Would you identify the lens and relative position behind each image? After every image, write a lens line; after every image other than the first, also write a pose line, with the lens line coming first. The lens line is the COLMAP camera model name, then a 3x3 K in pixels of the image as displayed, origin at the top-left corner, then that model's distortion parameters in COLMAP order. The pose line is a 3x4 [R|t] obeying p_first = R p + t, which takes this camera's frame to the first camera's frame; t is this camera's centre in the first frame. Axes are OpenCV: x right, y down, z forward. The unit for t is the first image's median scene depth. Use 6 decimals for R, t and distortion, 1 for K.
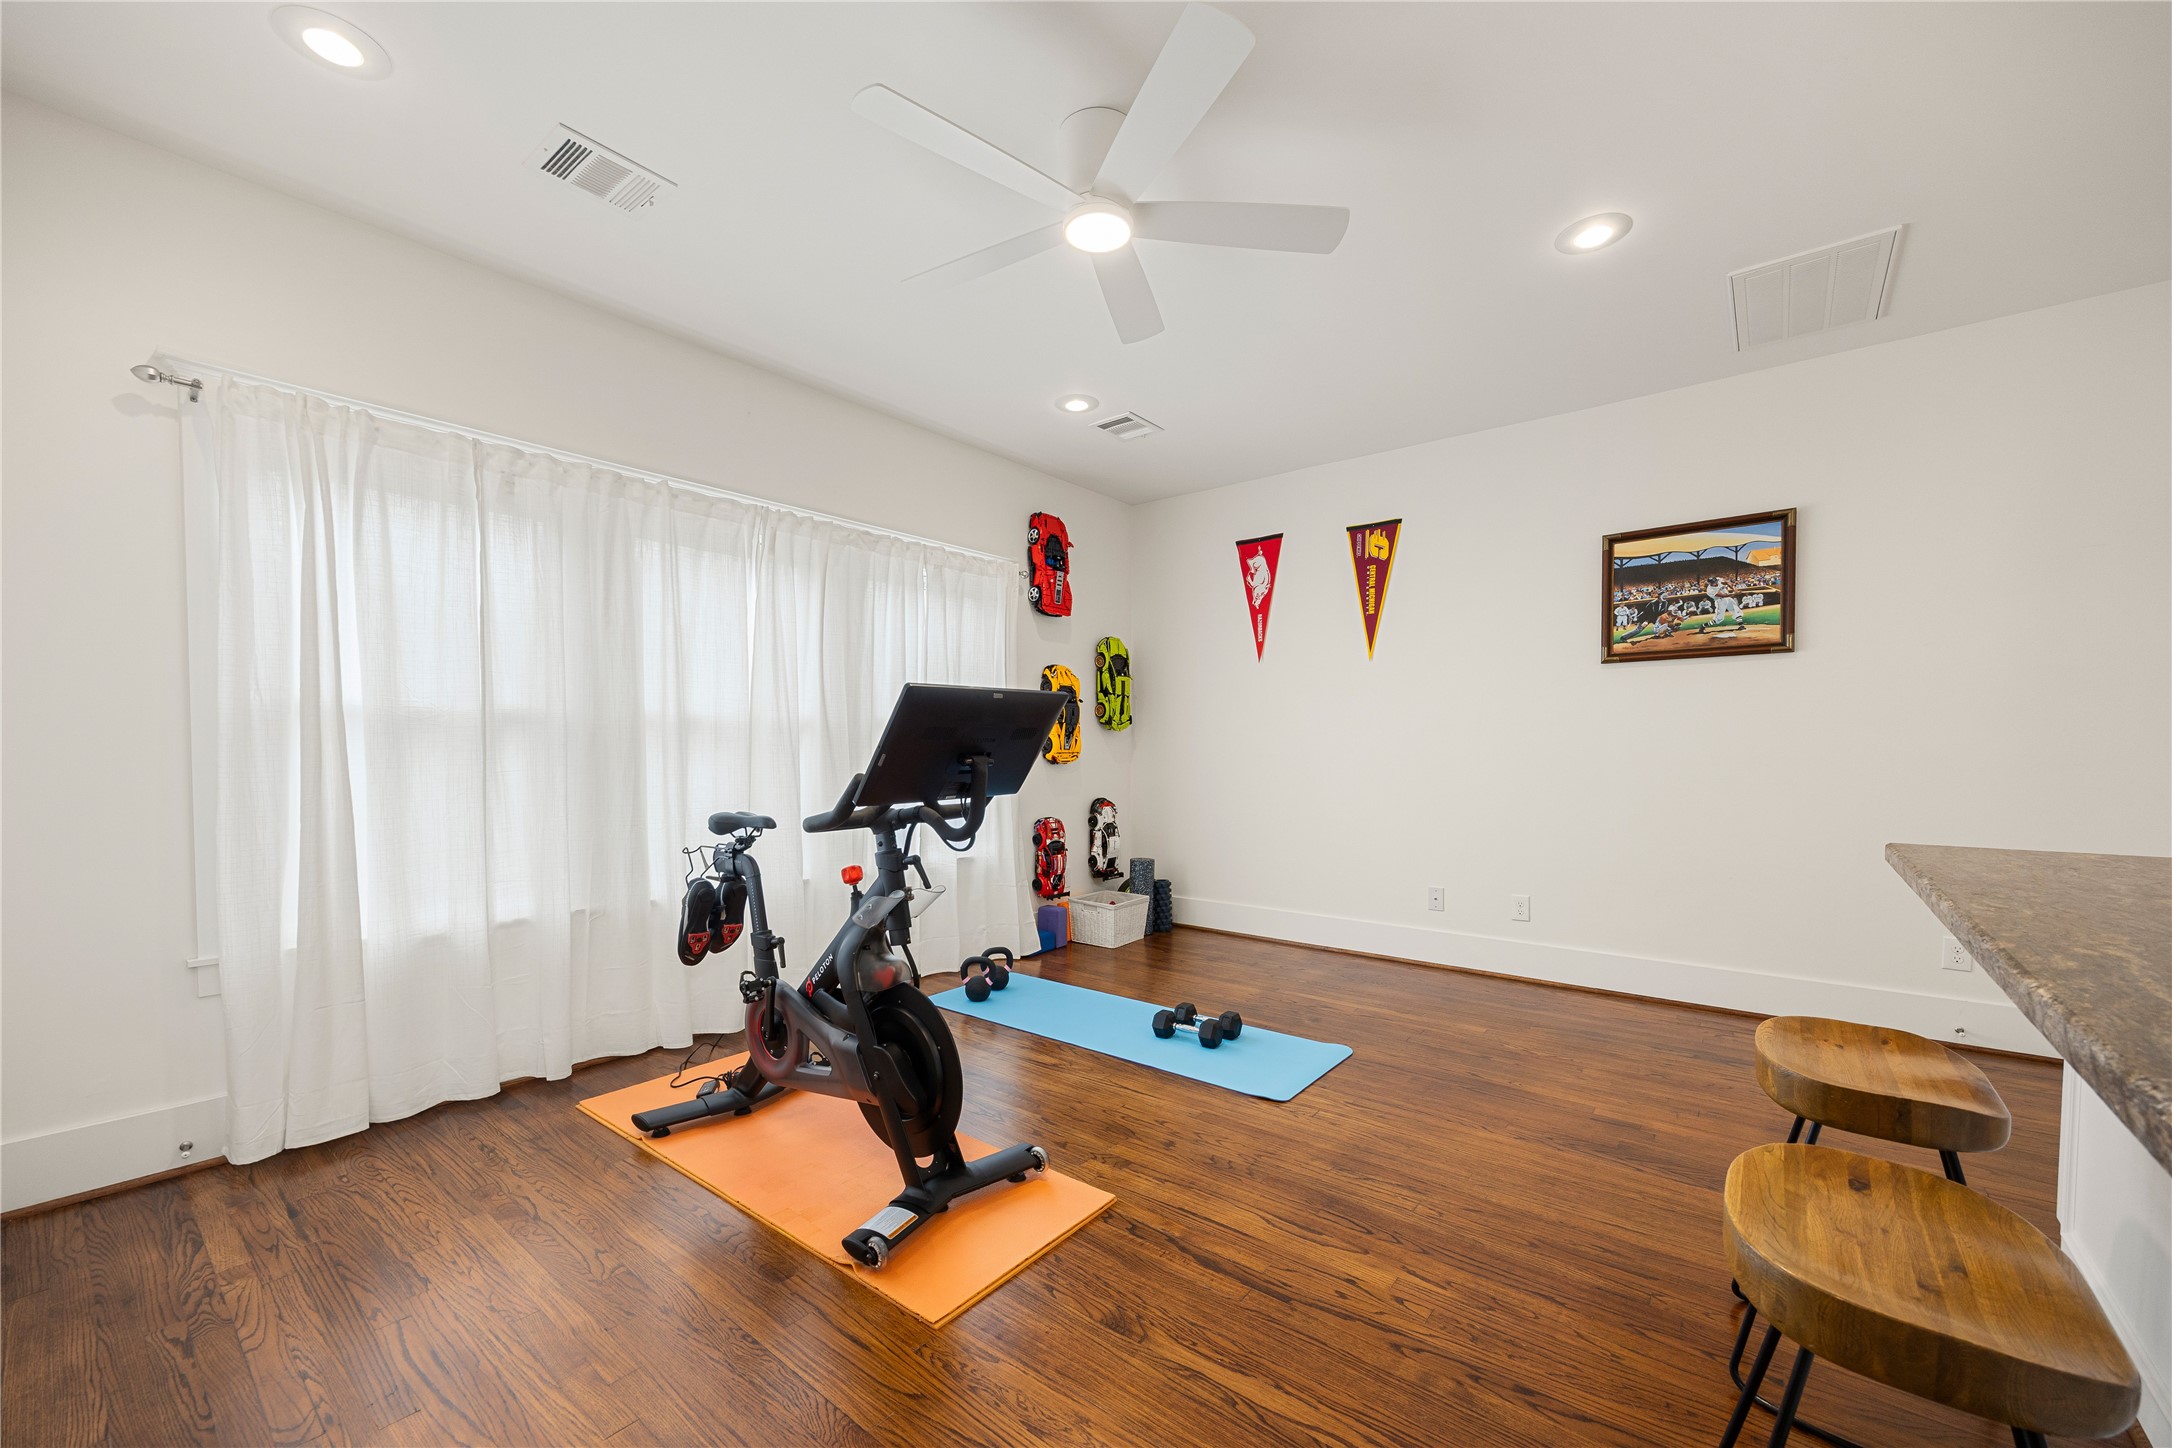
lens RADIAL K [[847.5, 0, 1083.5], [0, 847.5, 776.0], [0, 0, 1]] dist [-0.006656, -0.000016]
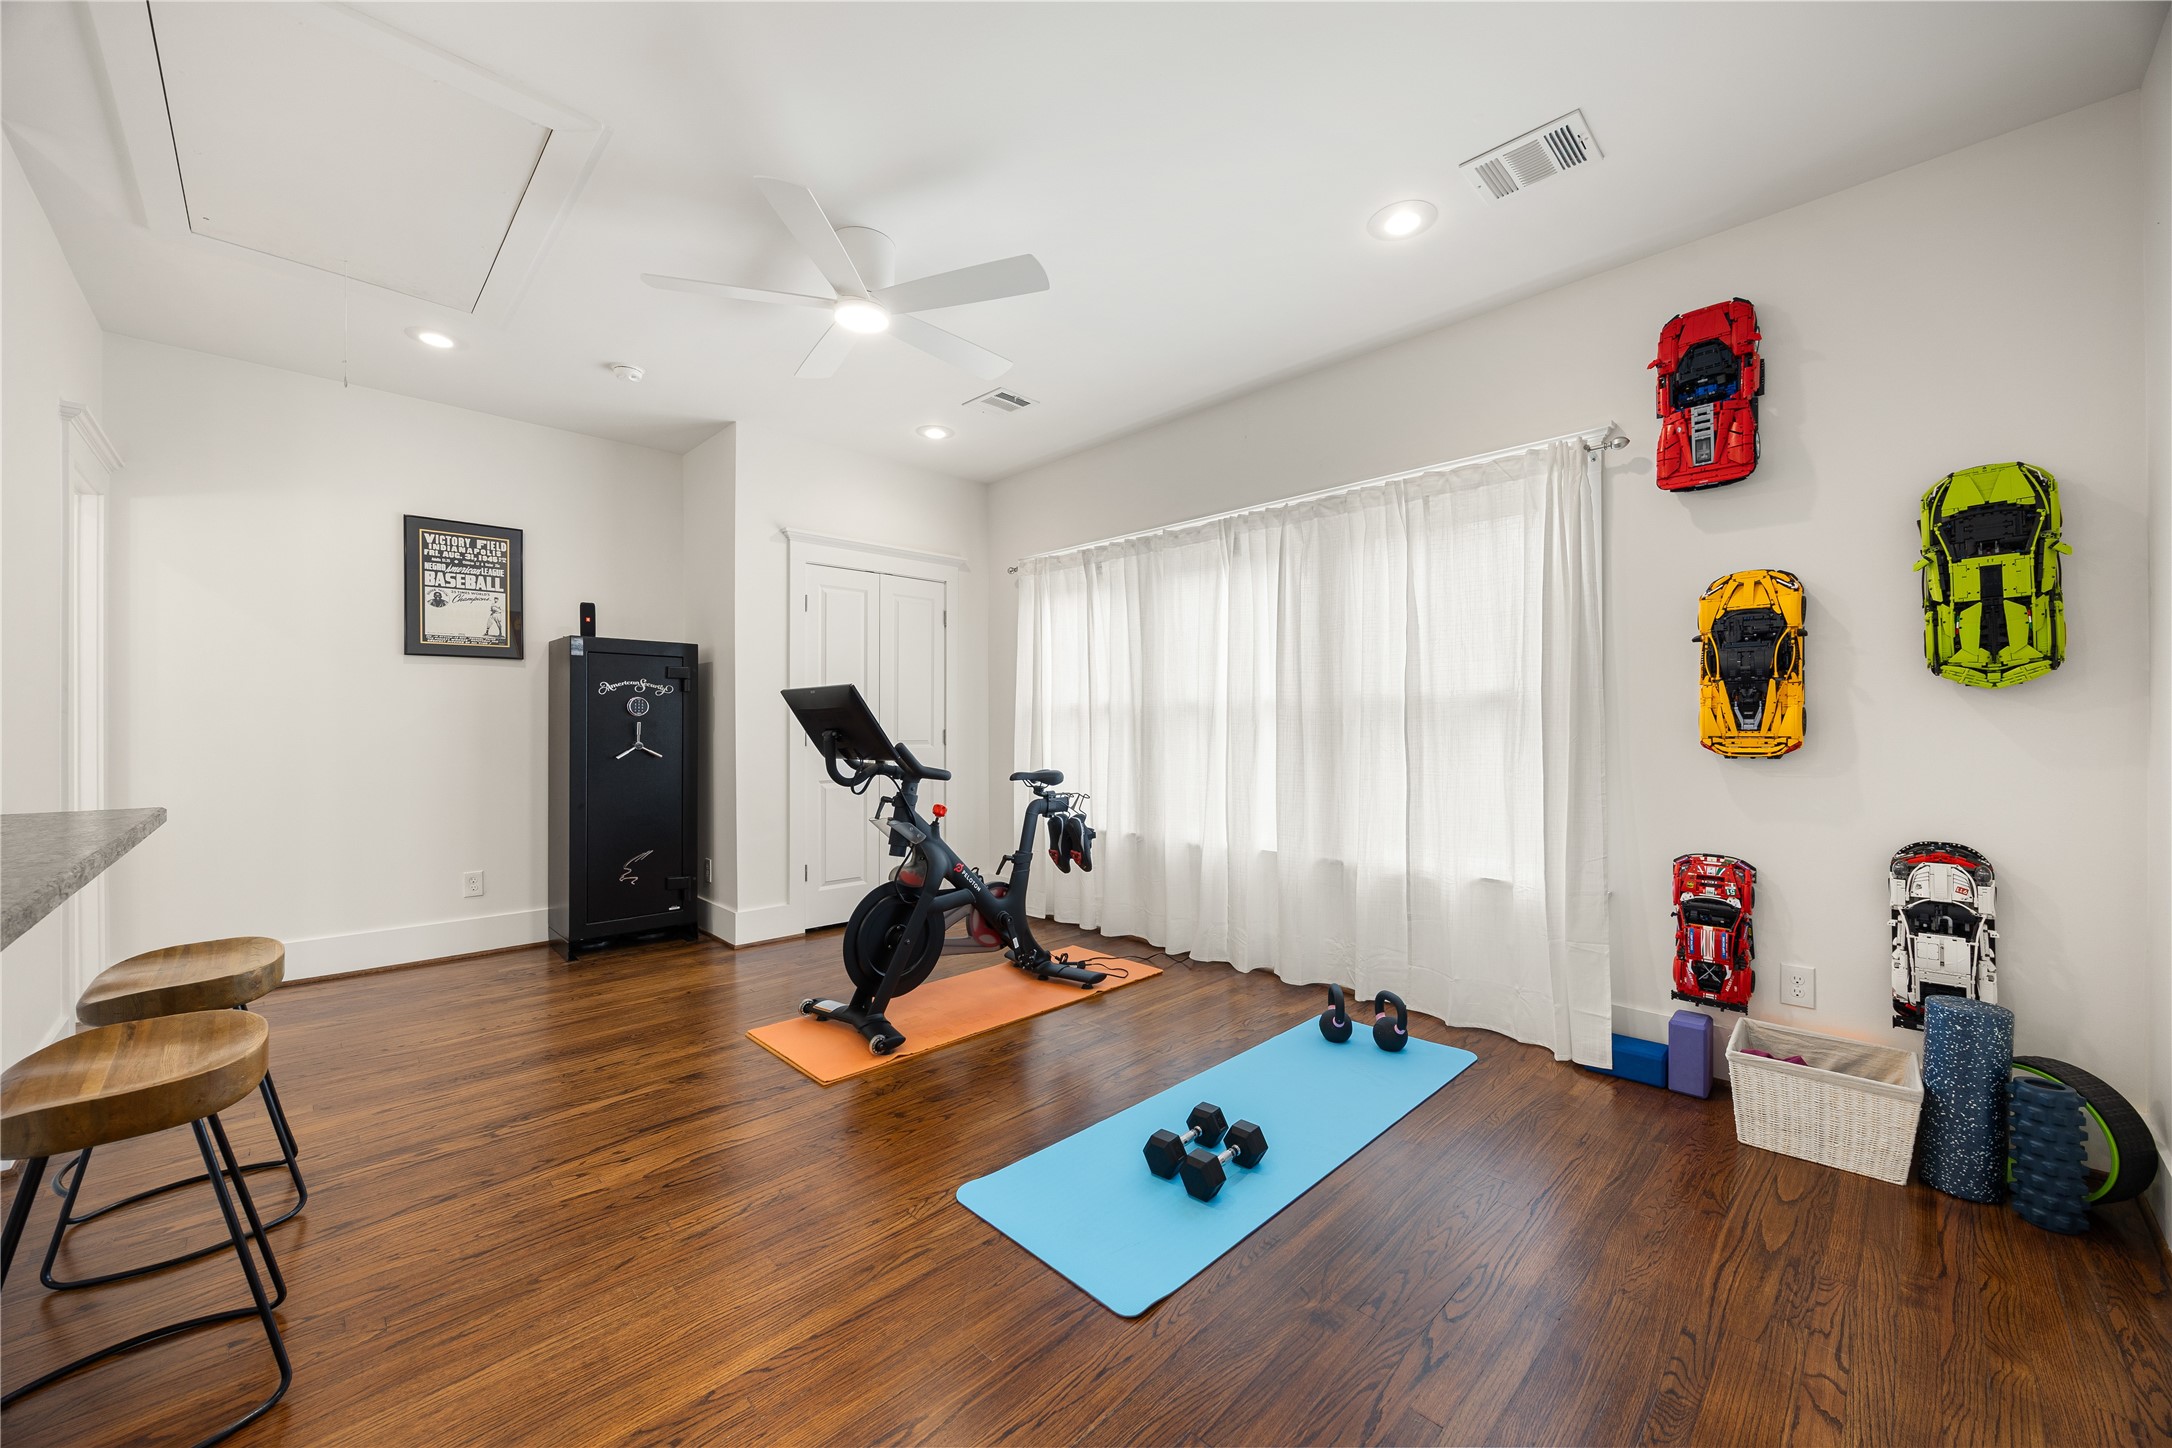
lens RADIAL K [[819.8, 0, 1086.0], [0, 819.8, 724.0], [0, 0, 1]] dist [-0.001549, 0.000003]
pose [[-0.114349, -0.001395, -0.993440, 0.908866], [-0.034775, 0.999392, 0.002599, -0.039664], [0.992832, 0.034845, -0.114328, 1.134703]]
